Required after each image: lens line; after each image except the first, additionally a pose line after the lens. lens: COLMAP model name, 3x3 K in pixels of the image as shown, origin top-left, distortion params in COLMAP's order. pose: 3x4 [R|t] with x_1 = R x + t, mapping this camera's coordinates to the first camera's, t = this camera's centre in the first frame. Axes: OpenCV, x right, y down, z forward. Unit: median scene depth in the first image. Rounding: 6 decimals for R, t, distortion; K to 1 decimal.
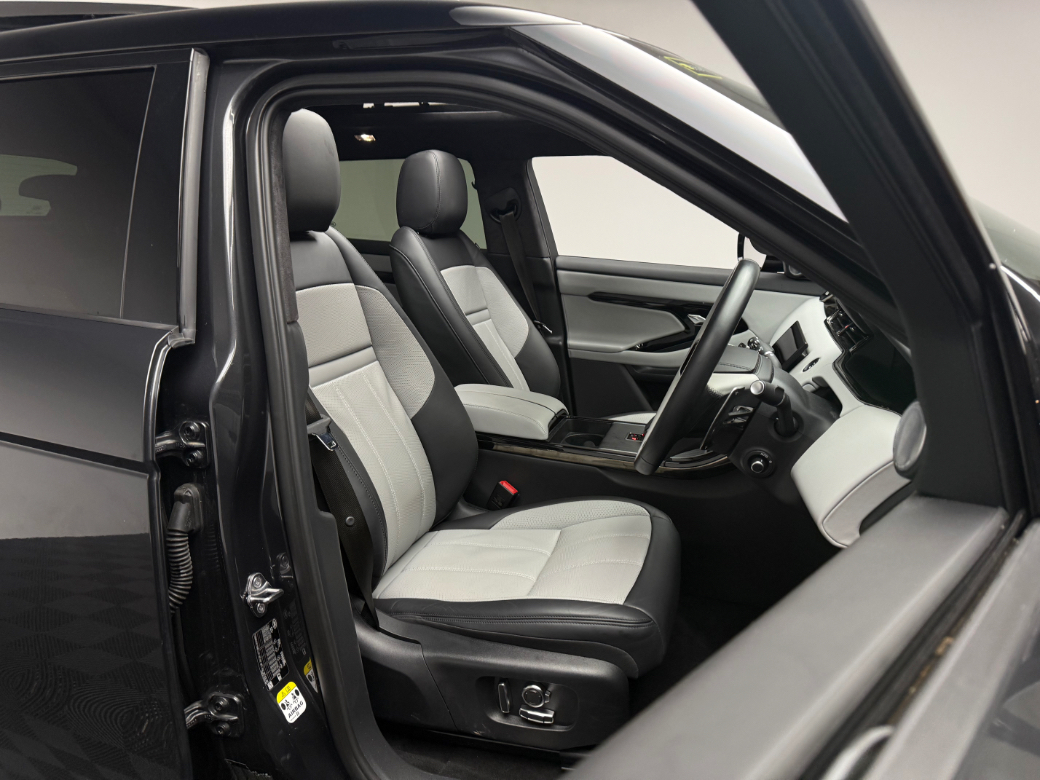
lens RADIAL K [[724.5, 0, 518.3], [0, 724.5, 389.4], [0, 0, 1]] dist [0.013412, -0.015331]
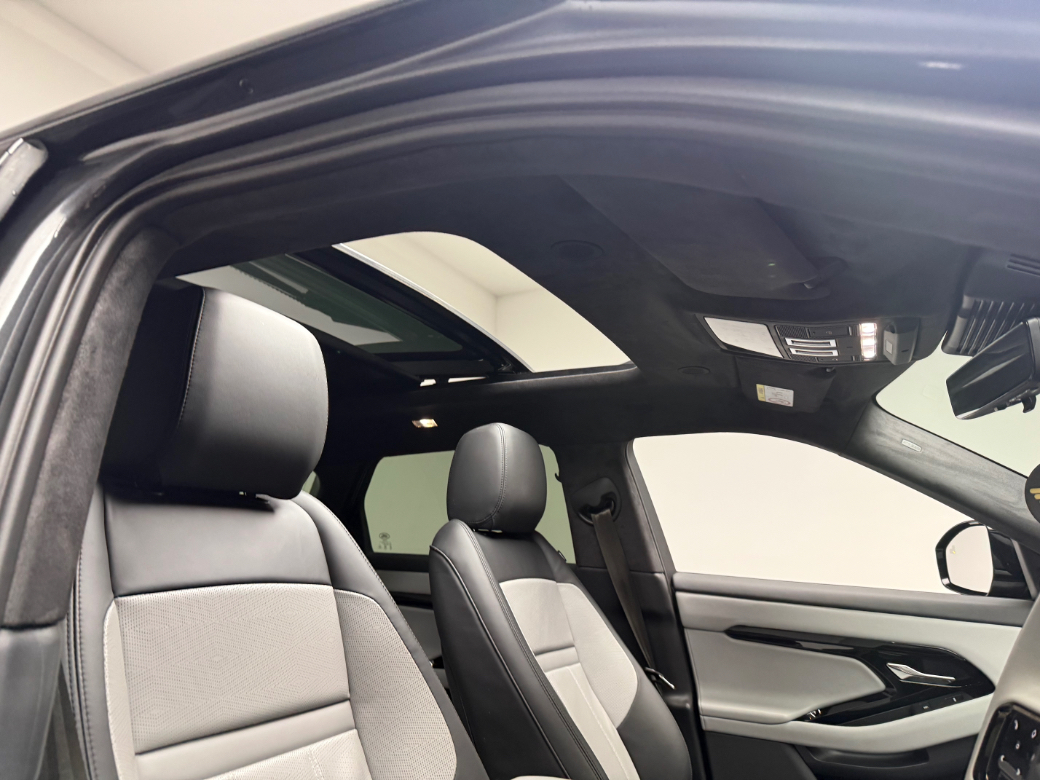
lens RADIAL K [[724.5, 0, 516.9], [0, 724.5, 386.3], [0, 0, 1]] dist [0.013412, -0.015331]
pose [[0.988613, -0.034887, -0.146381, 0.011484], [-0.035934, 0.889883, -0.454771, -0.017065], [0.146128, 0.454853, 0.878496, 0.279779]]
